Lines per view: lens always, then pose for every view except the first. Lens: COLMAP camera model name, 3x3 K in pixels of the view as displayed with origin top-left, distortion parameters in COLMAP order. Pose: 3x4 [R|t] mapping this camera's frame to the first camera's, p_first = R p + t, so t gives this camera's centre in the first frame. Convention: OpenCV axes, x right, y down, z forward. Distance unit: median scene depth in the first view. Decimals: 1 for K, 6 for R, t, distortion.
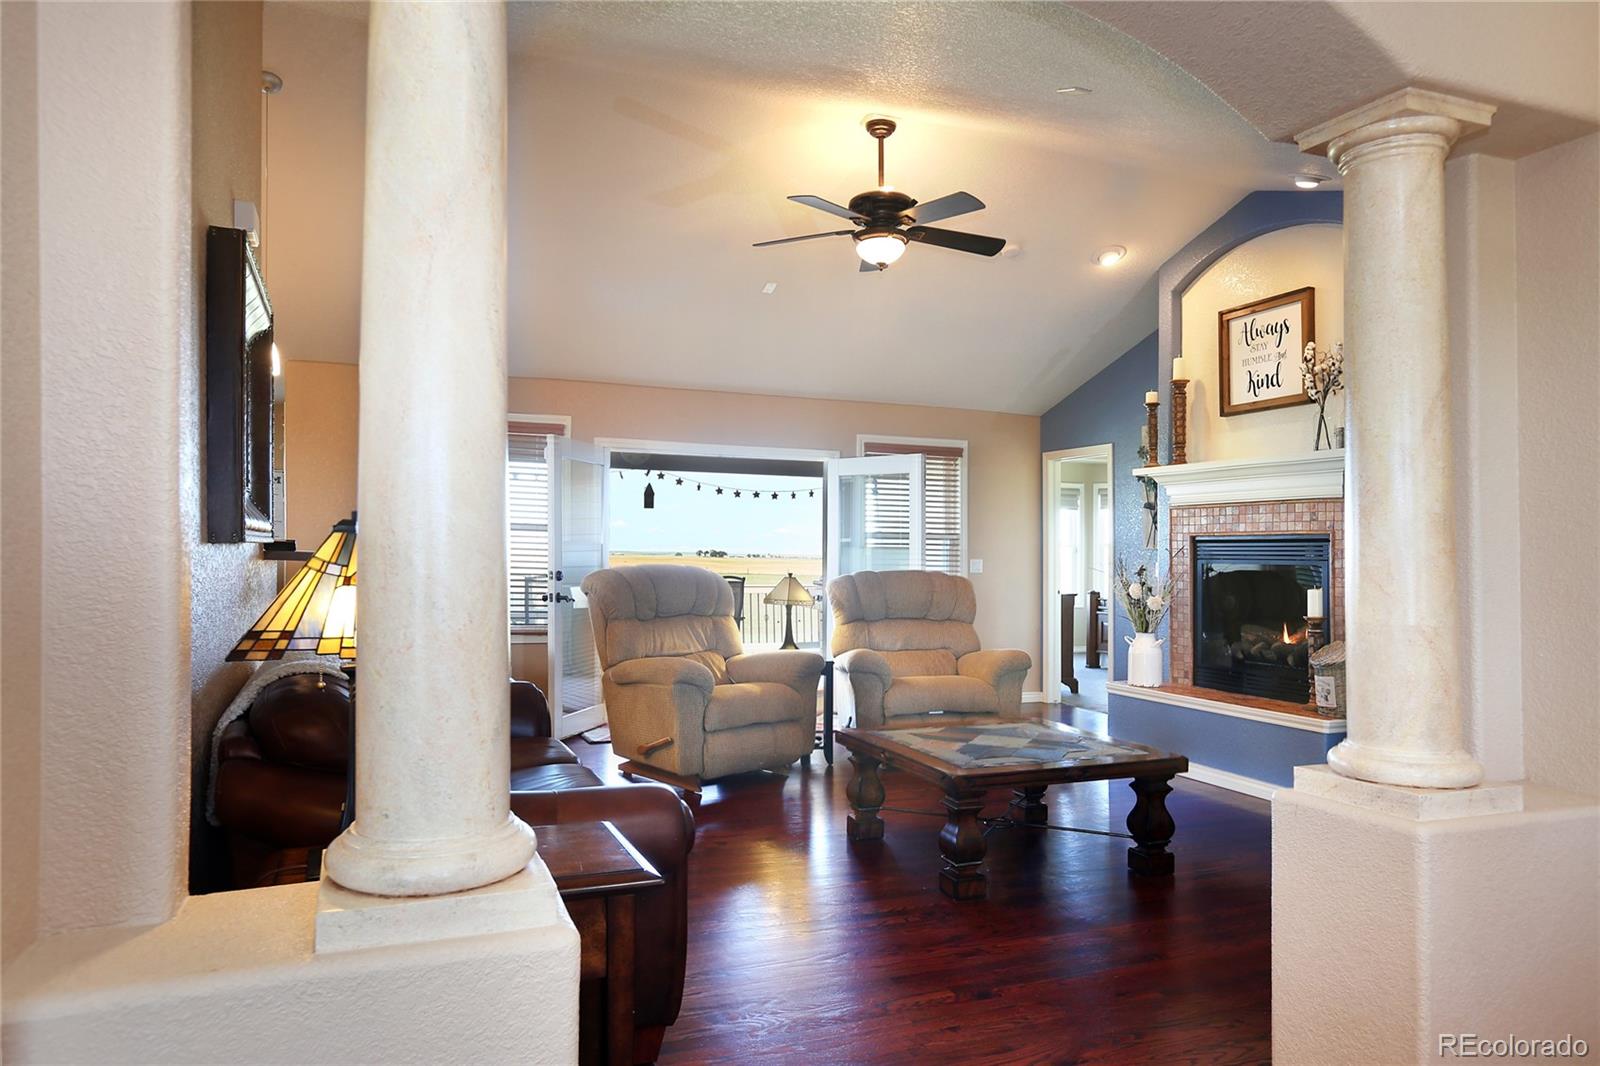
lens RADIAL K [[1026.8, 0, 797.6], [0, 1026.8, 535.7], [0, 0, 1]] dist [0.033976, 0.000461]
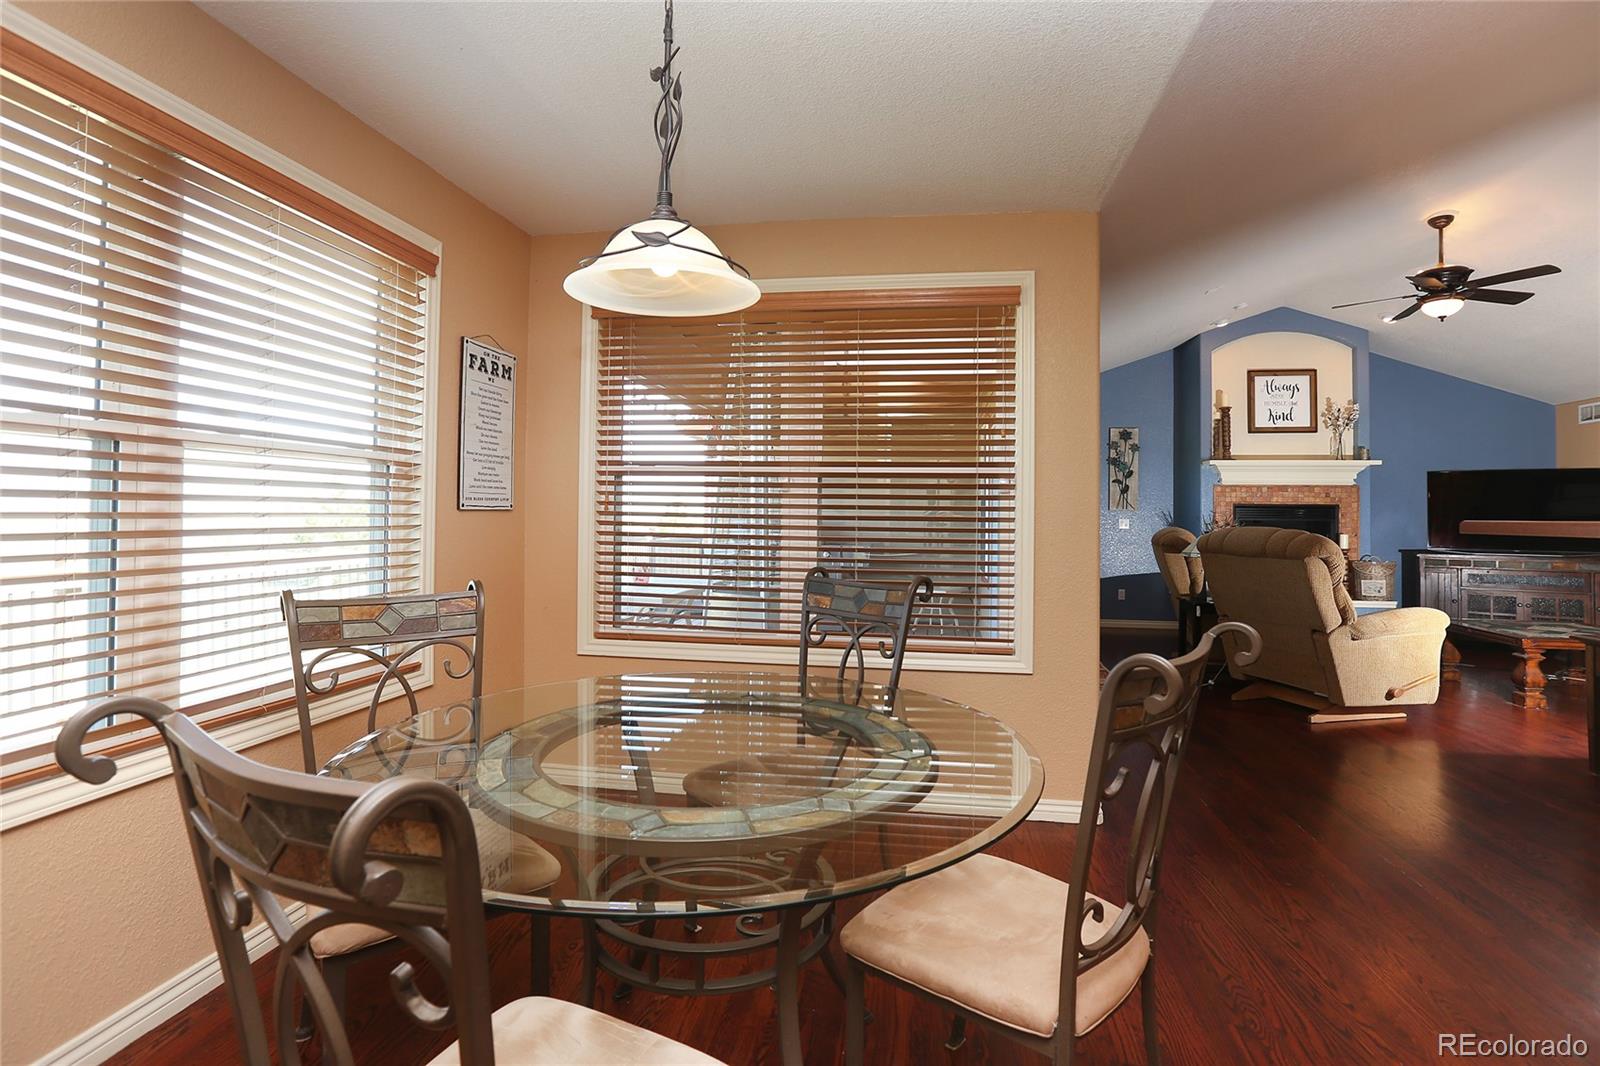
lens RADIAL K [[754.4, 0, 834.3], [0, 754.4, 491.1], [0, 0, 1]] dist [-0.028340, 0.009531]
pose [[0.526380, 0.020378, 0.850005, -0.976861], [-0.020941, 0.999720, -0.011000, 0.006479], [-0.849992, -0.012010, 0.526659, 0.937808]]
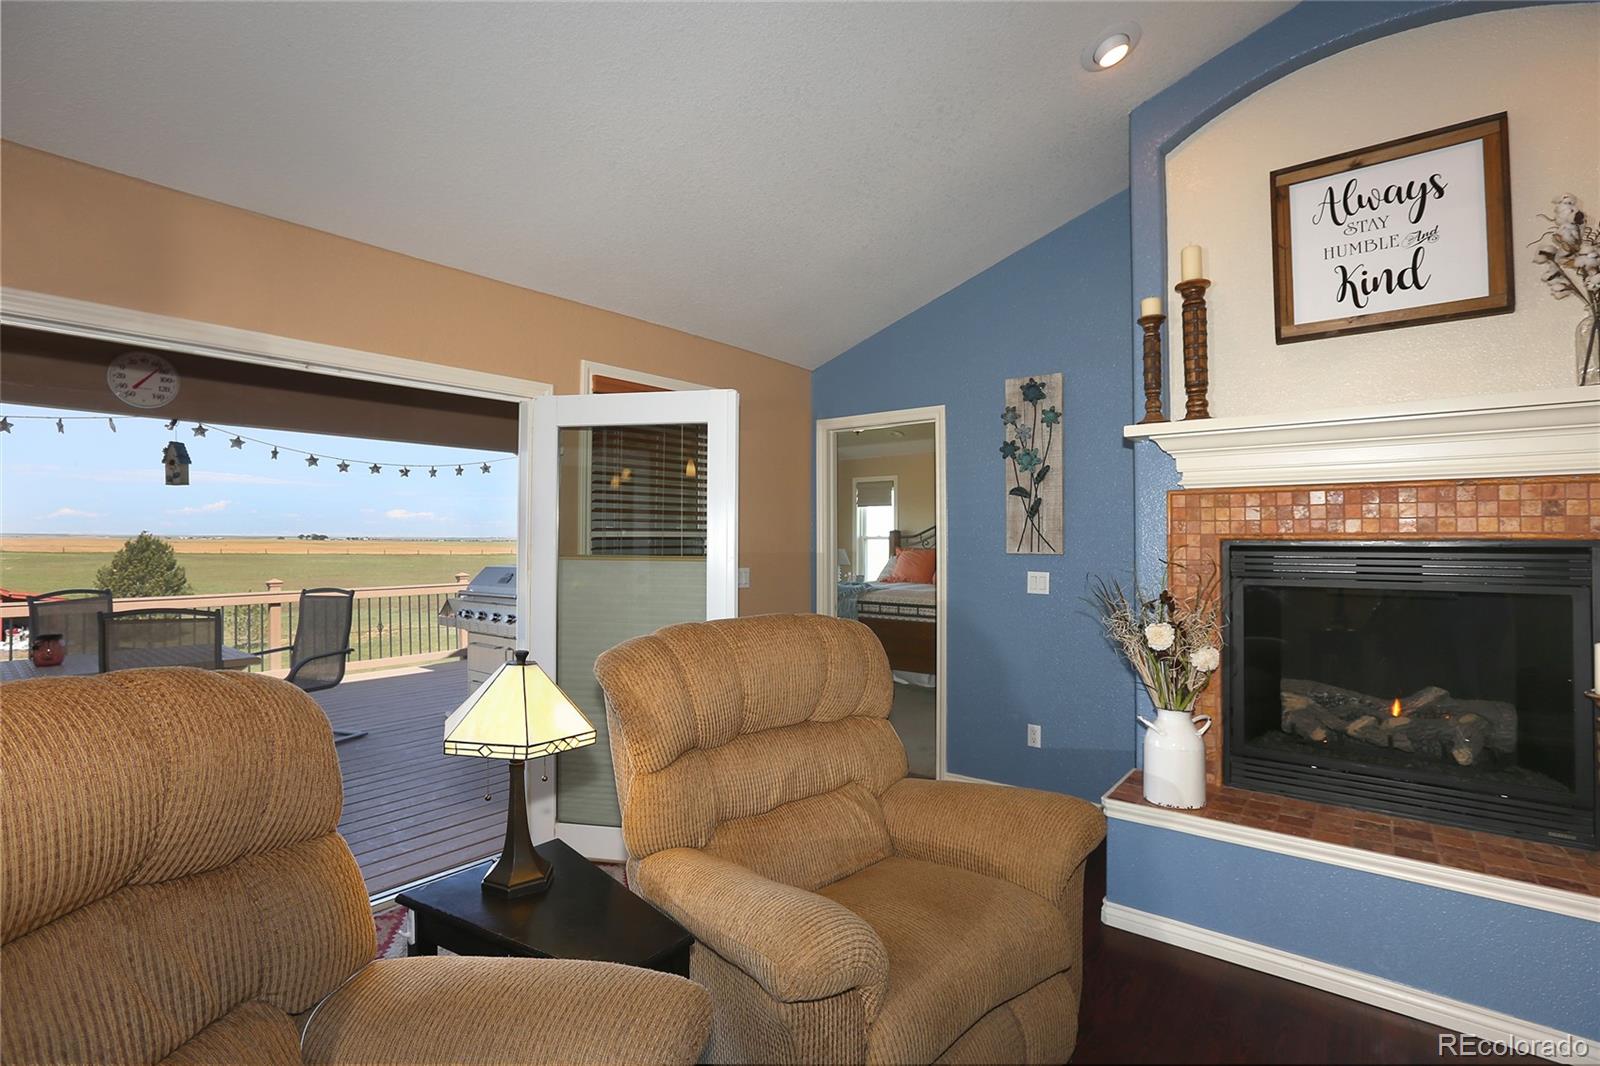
lens RADIAL K [[754.4, 0, 780.5], [0, 754.4, 516.8], [0, 0, 1]] dist [-0.028340, 0.009531]
pose [[0.888916, 0.008600, 0.457990, -0.048533], [-0.004334, 0.999937, -0.010366, -0.007532], [-0.458050, 0.007230, 0.888897, 0.749743]]
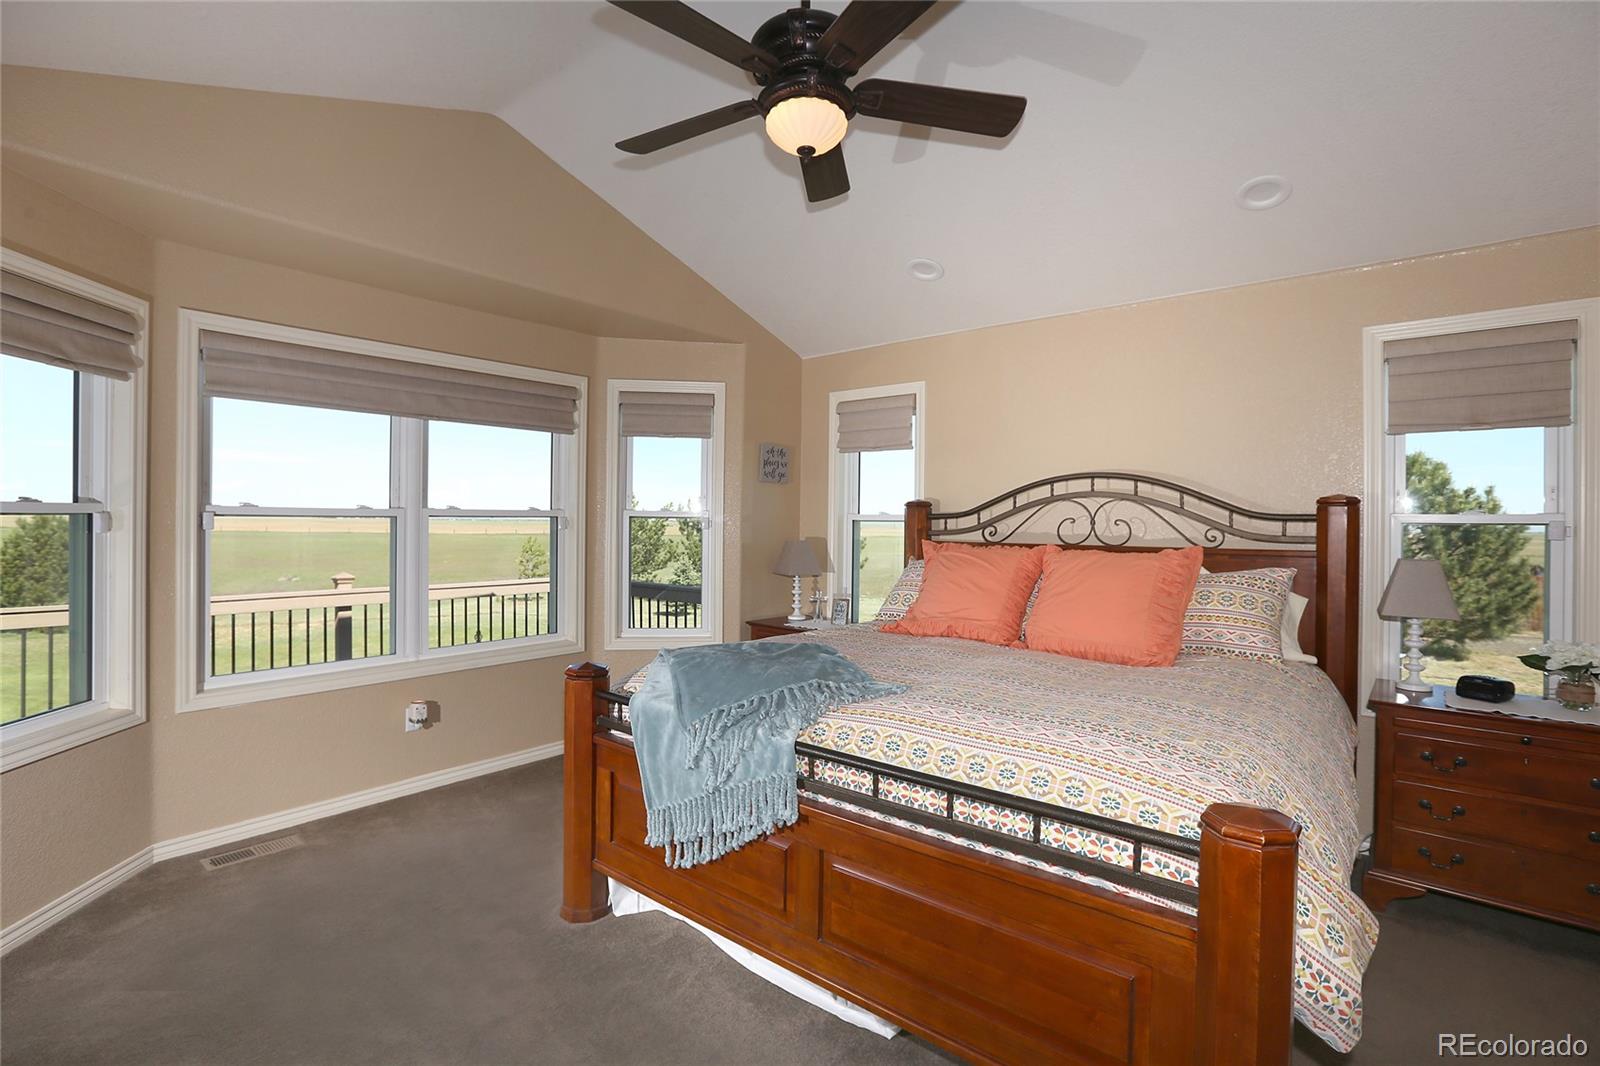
lens RADIAL K [[754.4, 0, 798.7], [0, 754.4, 524.5], [0, 0, 1]] dist [-0.028340, 0.009531]
pose [[0.882434, 0.003348, 0.470424, 0.458245], [-0.018675, 0.999436, 0.027918, 0.008111], [-0.470065, -0.033421, 0.881999, 1.475310]]
